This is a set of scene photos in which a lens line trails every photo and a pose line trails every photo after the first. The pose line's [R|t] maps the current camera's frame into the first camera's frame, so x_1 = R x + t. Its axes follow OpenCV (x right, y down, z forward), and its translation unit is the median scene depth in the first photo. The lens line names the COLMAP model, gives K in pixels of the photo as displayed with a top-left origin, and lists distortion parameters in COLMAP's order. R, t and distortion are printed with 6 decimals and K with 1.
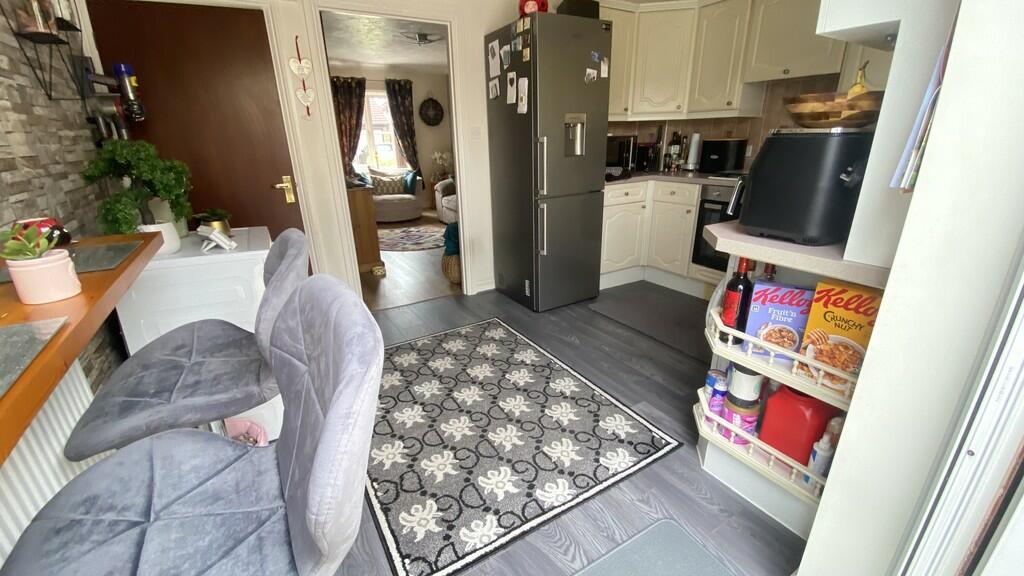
lens RADIAL K [[412.5, 0, 504.9], [0, 412.5, 289.1], [0, 0, 1]] dist [0.021972, -0.020935]
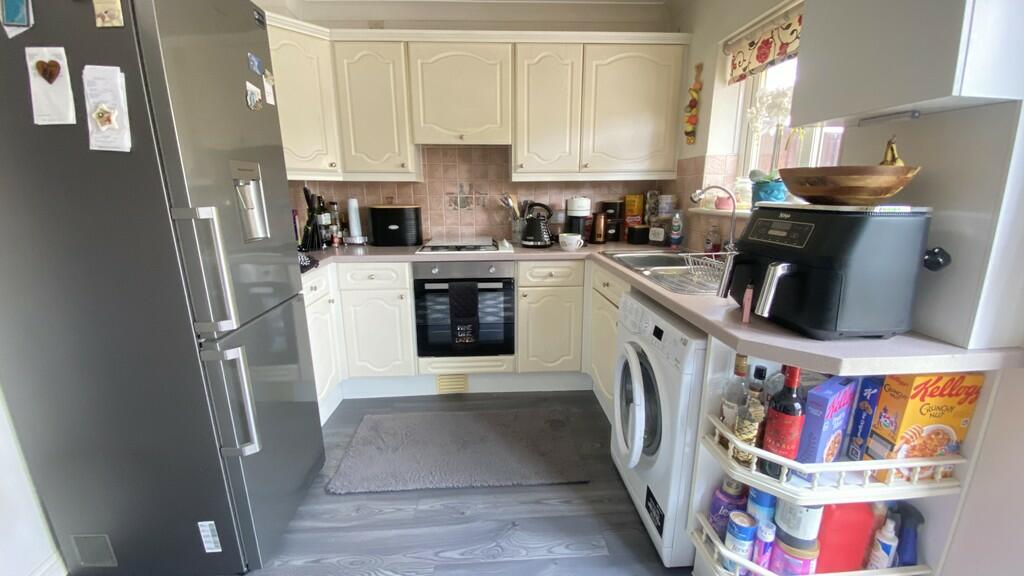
lens RADIAL K [[412.5, 0, 500.7], [0, 412.5, 288.3], [0, 0, 1]] dist [0.021972, -0.020935]
pose [[0.465411, -0.185839, 0.865365, -0.154730], [0.300412, 0.952837, 0.043056, -0.212687], [-0.832554, 0.239927, 0.499289, 0.541338]]
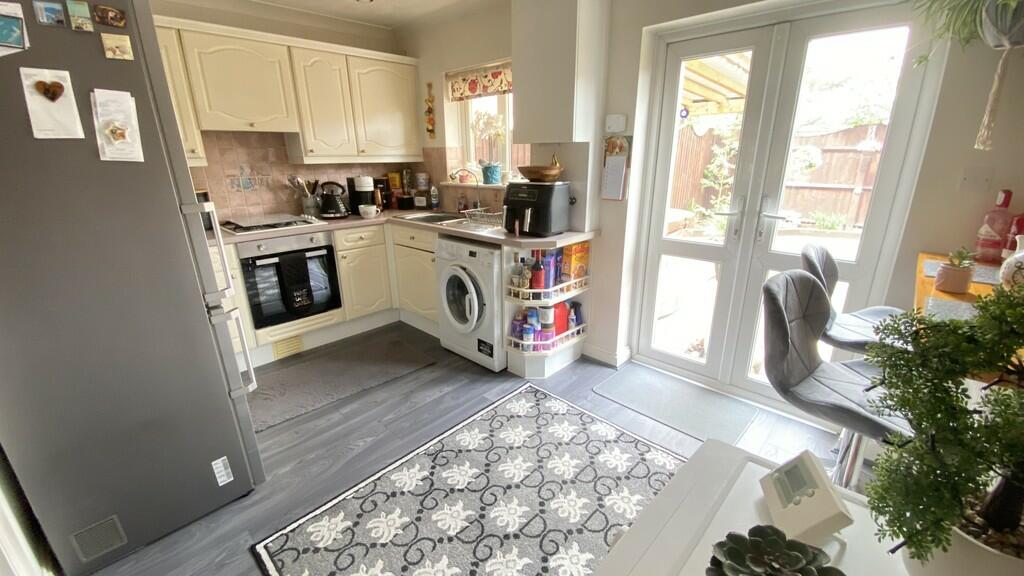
lens RADIAL K [[412.5, 0, 506.1], [0, 412.5, 288.1], [0, 0, 1]] dist [0.021972, -0.020935]
pose [[-0.266334, -0.272201, 0.924647, -0.565332], [0.345341, 0.868664, 0.355192, -0.325569], [-0.899892, 0.413919, -0.137352, 0.751717]]
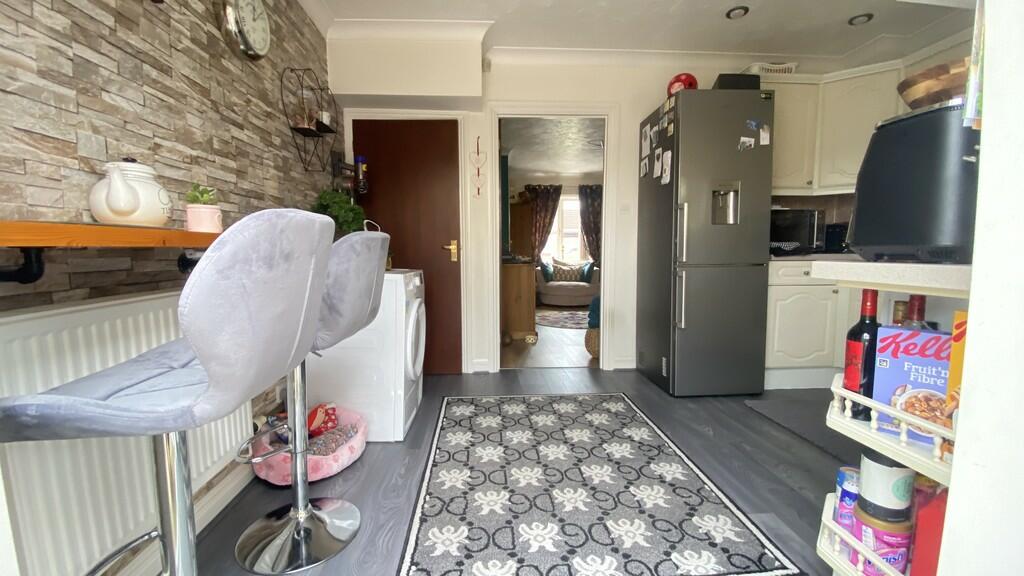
lens RADIAL K [[412.5, 0, 504.8], [0, 412.5, 288.4], [0, 0, 1]] dist [0.021972, -0.020935]
pose [[0.886740, 0.060256, -0.458324, 0.175424], [-0.172564, 0.962944, -0.207269, 0.092640], [0.428851, 0.262884, 0.864279, 0.038803]]
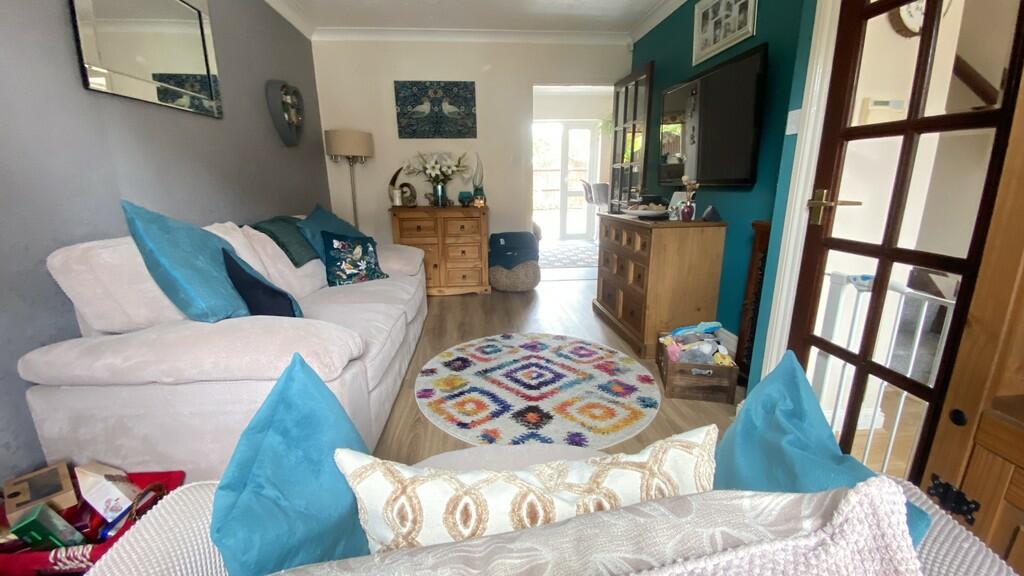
lens RADIAL K [[412.5, 0, 501.1], [0, 412.5, 290.4], [0, 0, 1]] dist [0.021972, -0.020935]
pose [[-0.891464, -0.085850, 0.444885, -0.802883], [0.181077, 0.832560, 0.523503, -0.905106], [-0.415335, 0.547243, -0.726651, 2.719820]]
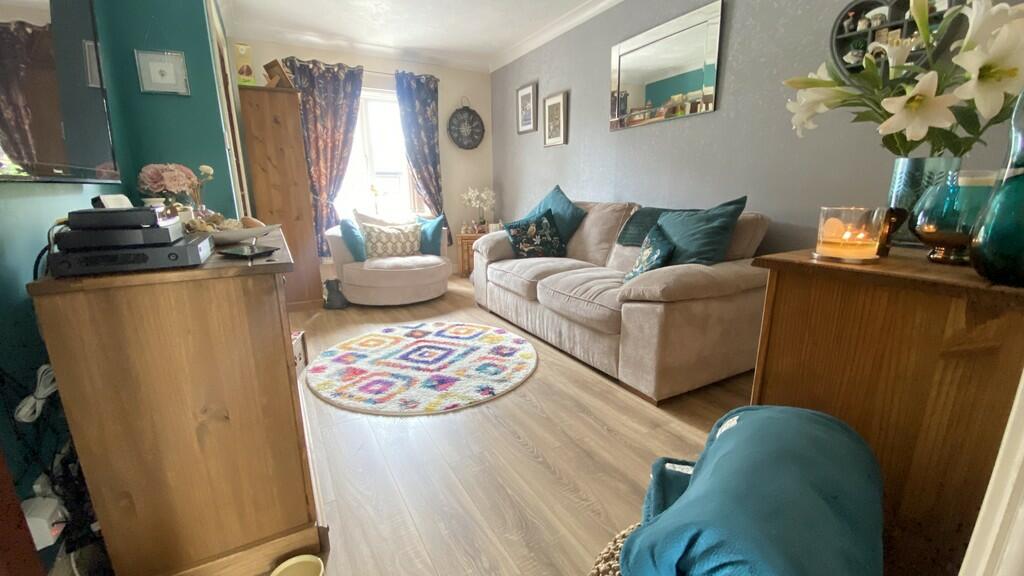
lens RADIAL K [[412.5, 0, 508.6], [0, 412.5, 293.4], [0, 0, 1]] dist [0.021972, -0.020935]
pose [[0.999473, 0.013452, -0.029539, -0.265877], [-0.016663, 0.993645, -0.111319, -0.306677], [0.027854, 0.111753, 0.993346, 1.167123]]
